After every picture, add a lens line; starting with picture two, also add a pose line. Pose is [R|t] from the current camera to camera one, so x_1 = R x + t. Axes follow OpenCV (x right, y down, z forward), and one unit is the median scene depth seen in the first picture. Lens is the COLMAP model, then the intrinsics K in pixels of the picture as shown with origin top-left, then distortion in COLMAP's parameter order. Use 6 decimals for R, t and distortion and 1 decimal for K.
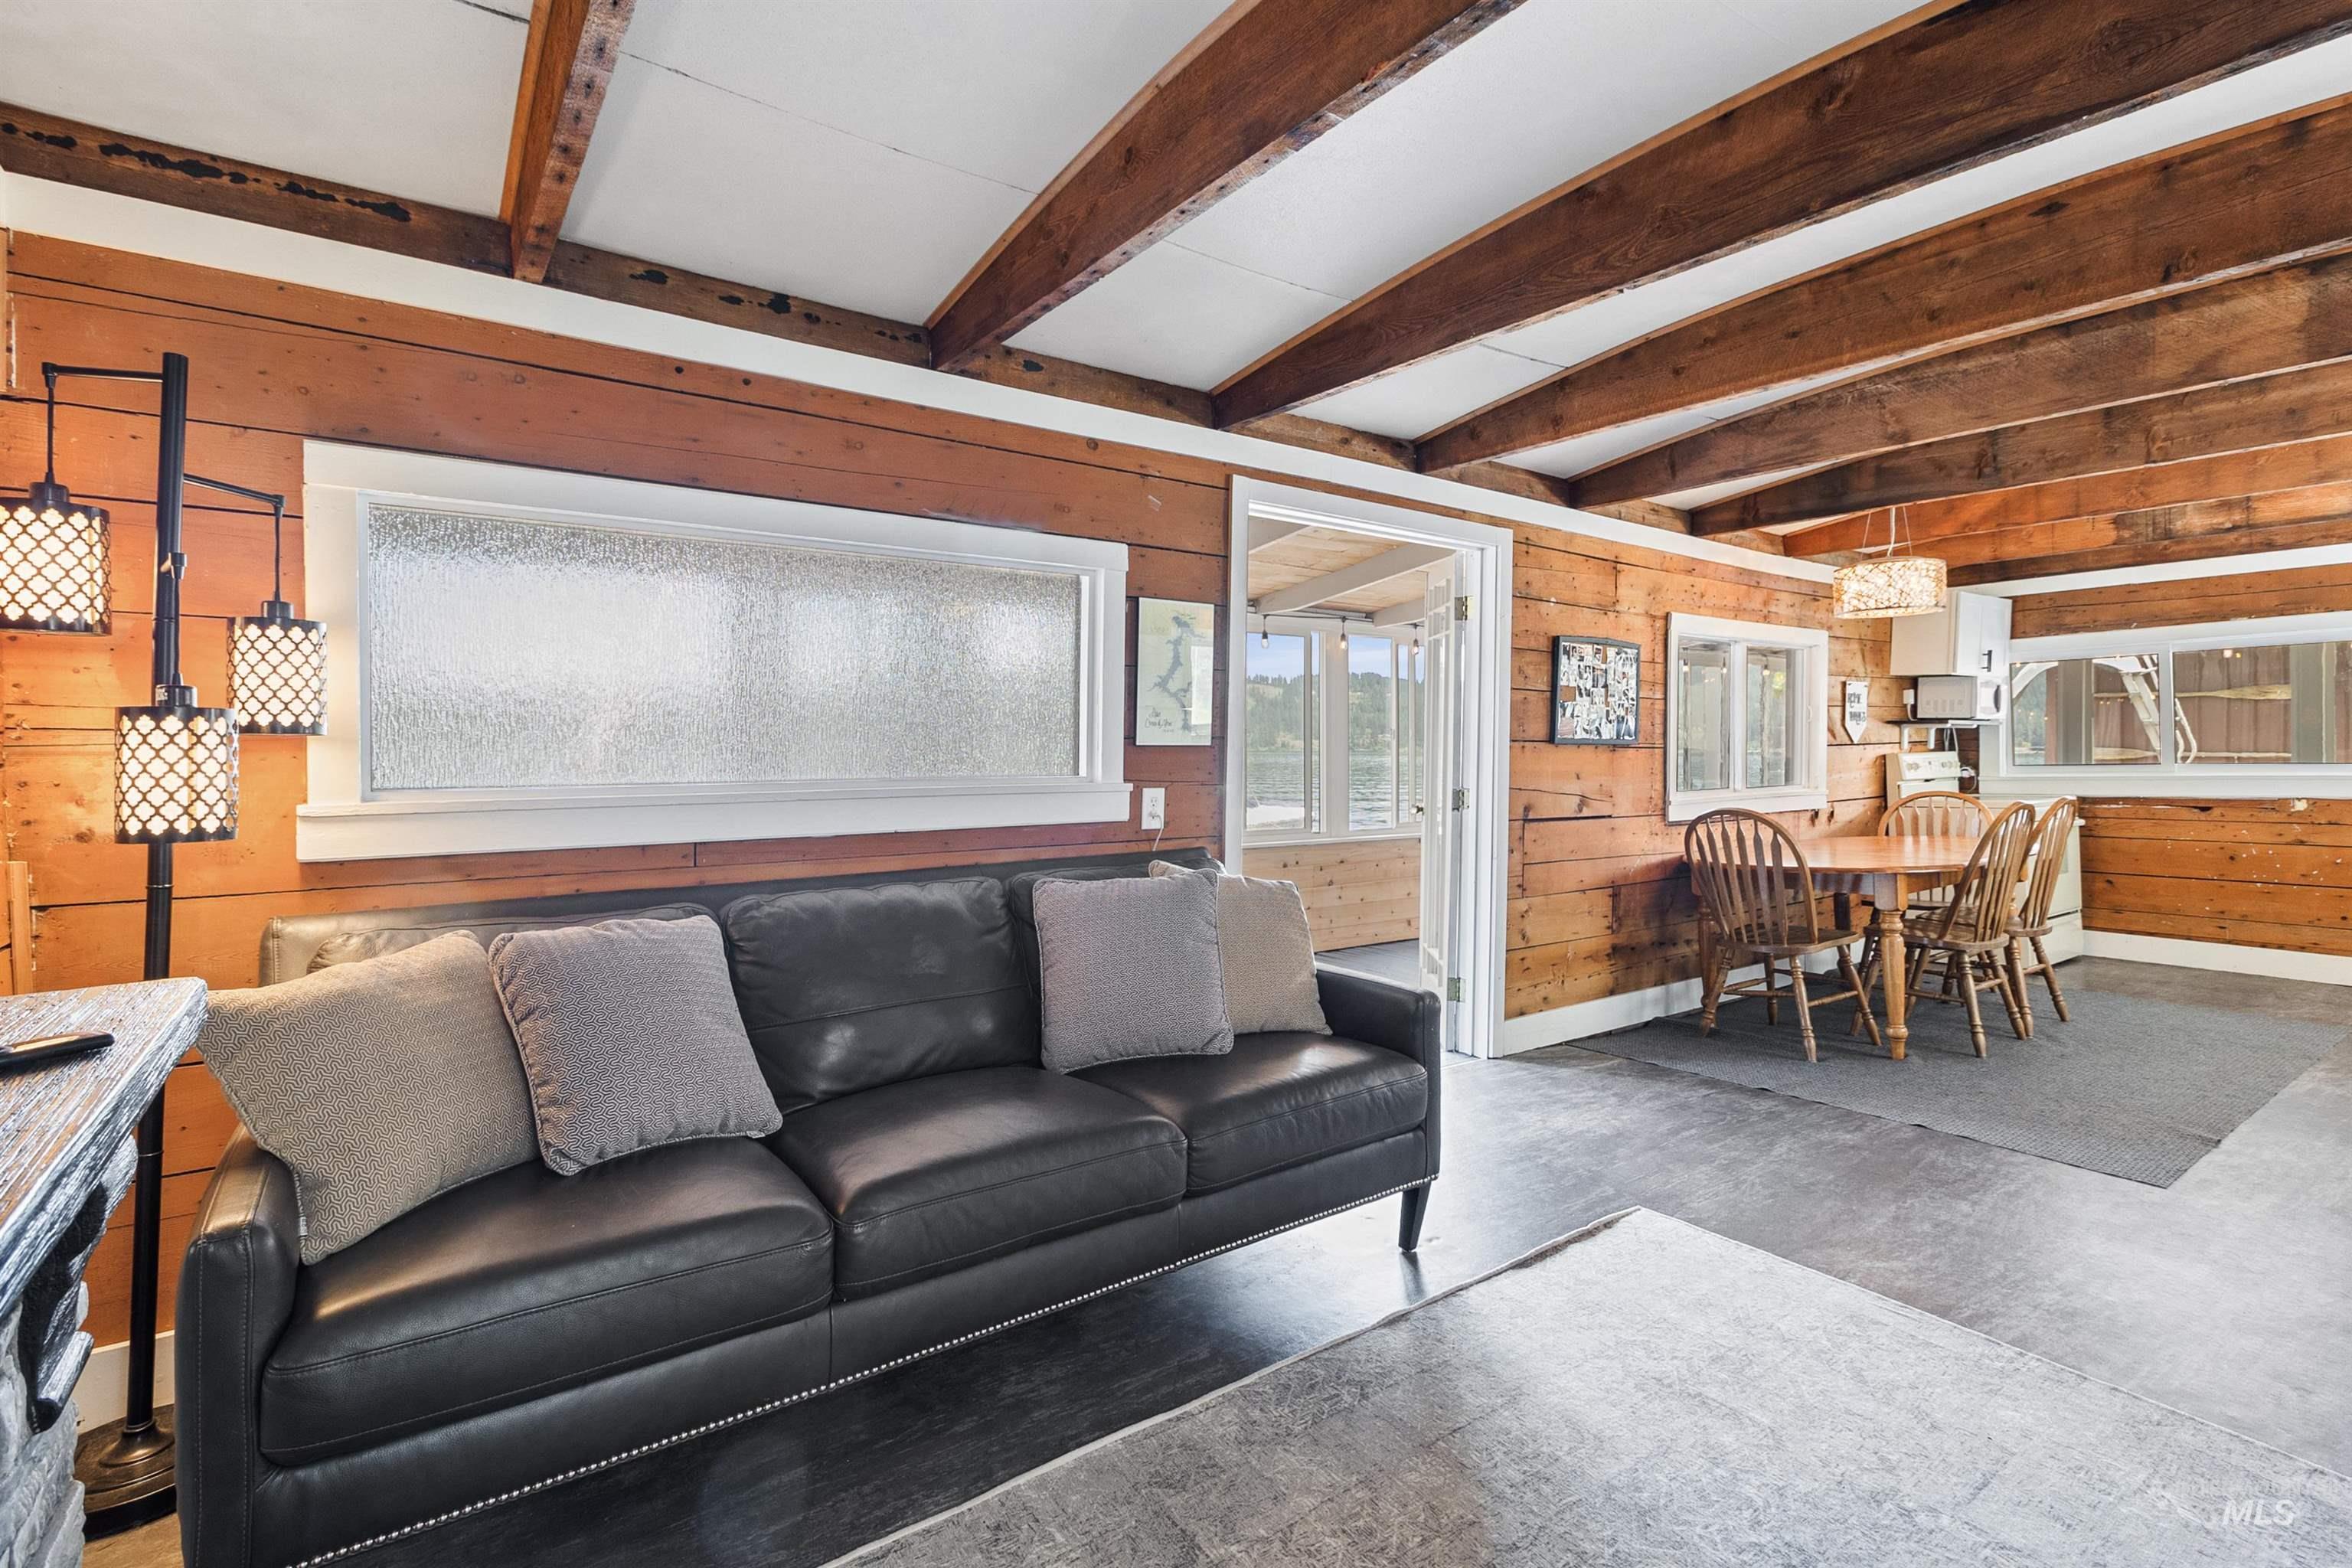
lens RADIAL K [[1090.2, 0, 1170.8], [0, 1090.2, 751.0], [0, 0, 1]] dist [0.002676, 0.000528]
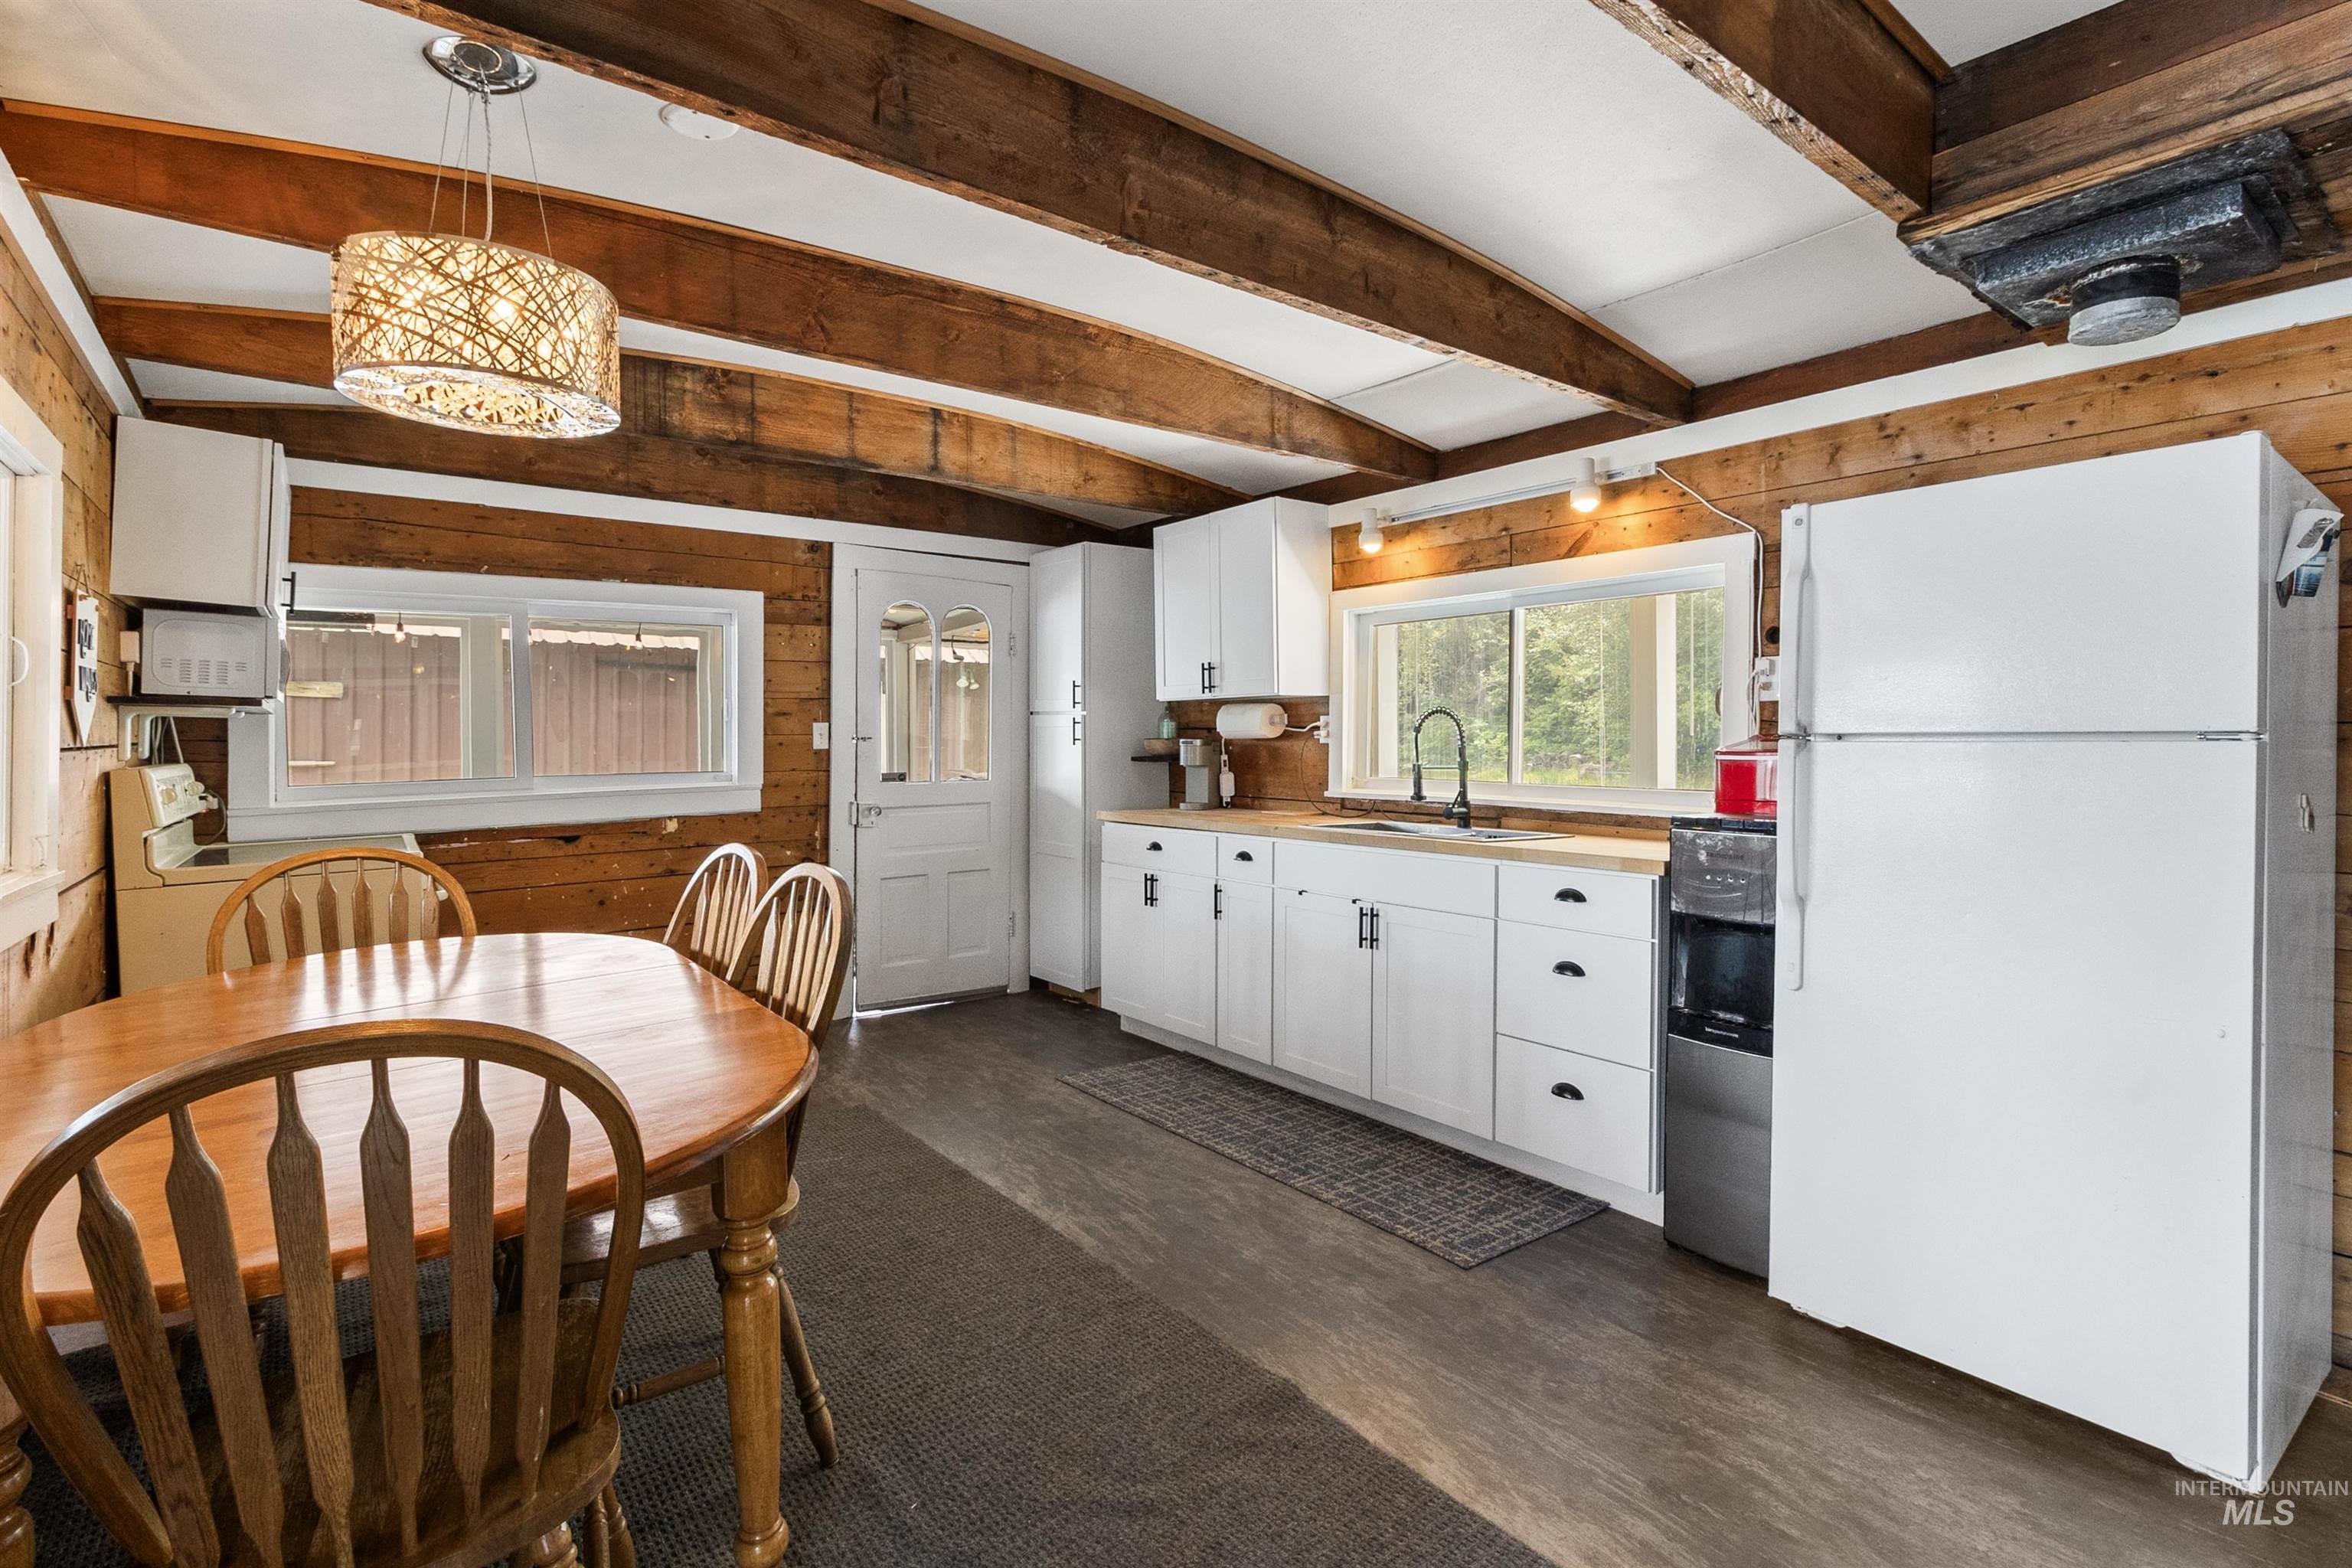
lens RADIAL K [[1100.9, 0, 1168.7], [0, 1100.9, 752.0], [0, 0, 1]] dist [0.004520, 0.000065]
pose [[-0.026487, -0.000926, 0.999649, 0.227301], [0.008817, 0.999960, 0.001160, -0.001683], [-0.999610, 0.008845, -0.026478, 0.672602]]
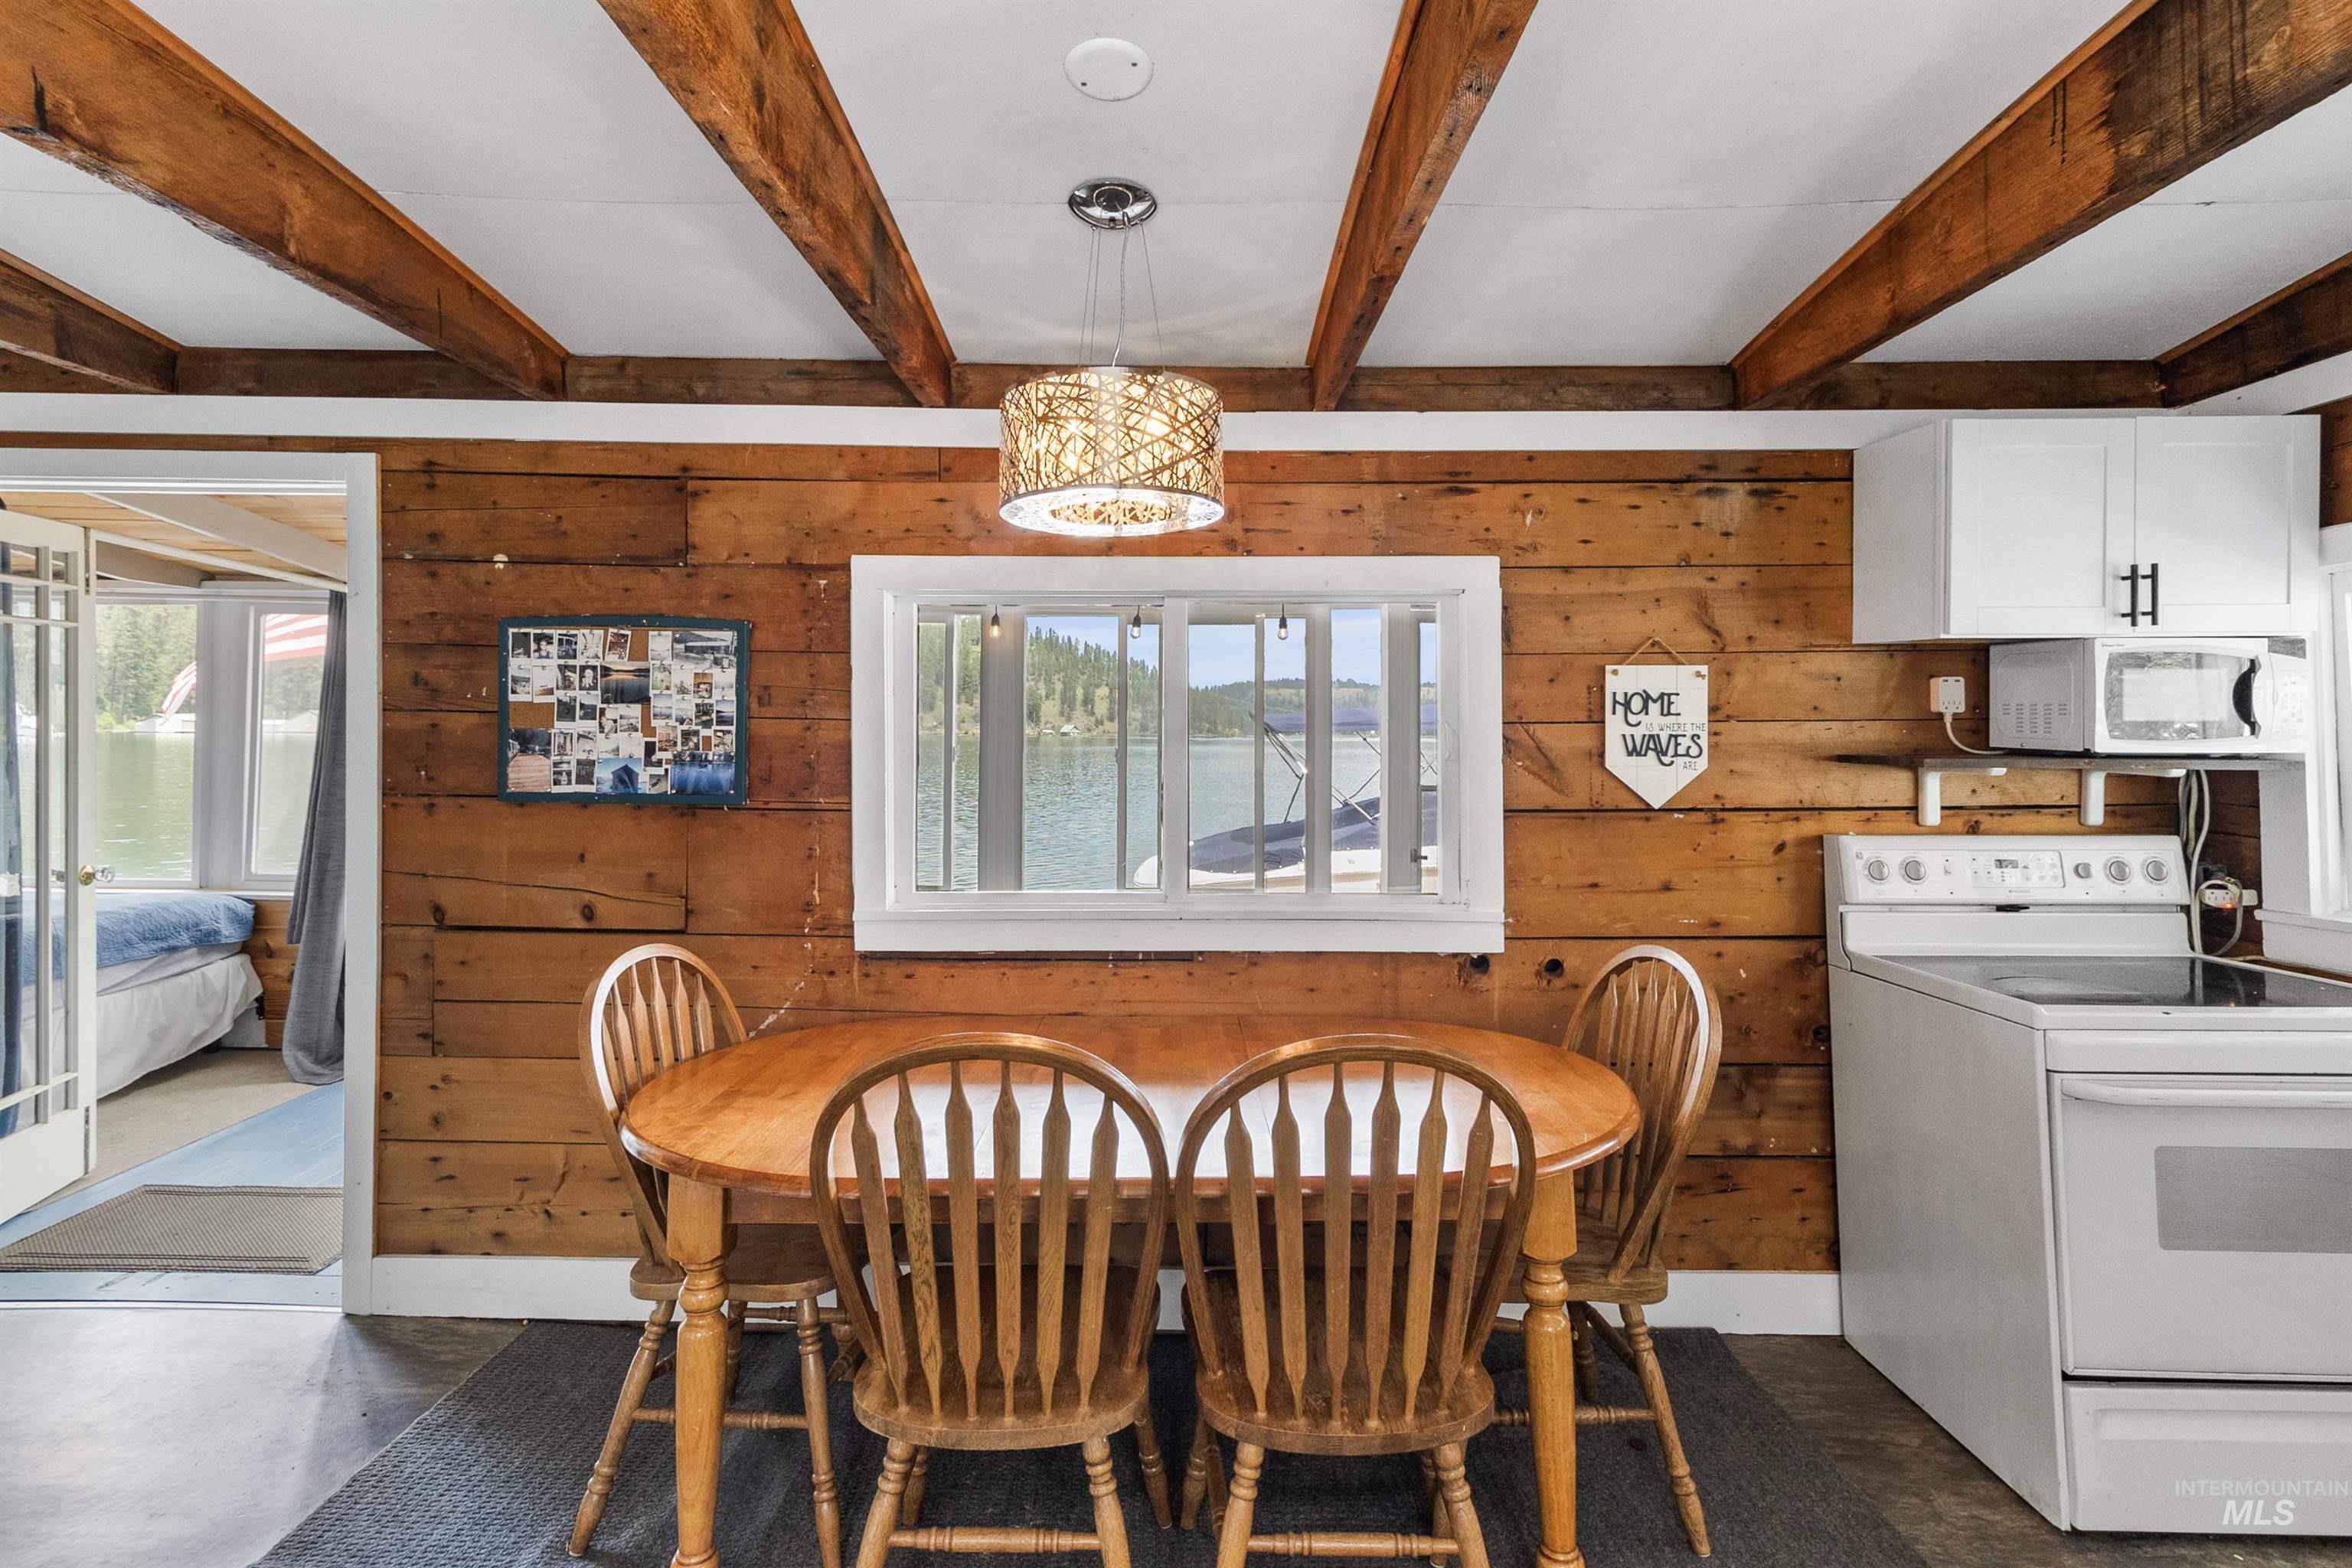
lens RADIAL K [[1096.7, 0, 1171.7], [0, 1096.7, 696.9], [0, 0, 1]] dist [0.002888, 0.000082]
pose [[0.809127, -0.008434, -0.587573, 0.806339], [-0.010561, 0.999527, -0.028891, -0.040279], [0.587539, 0.029582, 0.808655, 0.592987]]
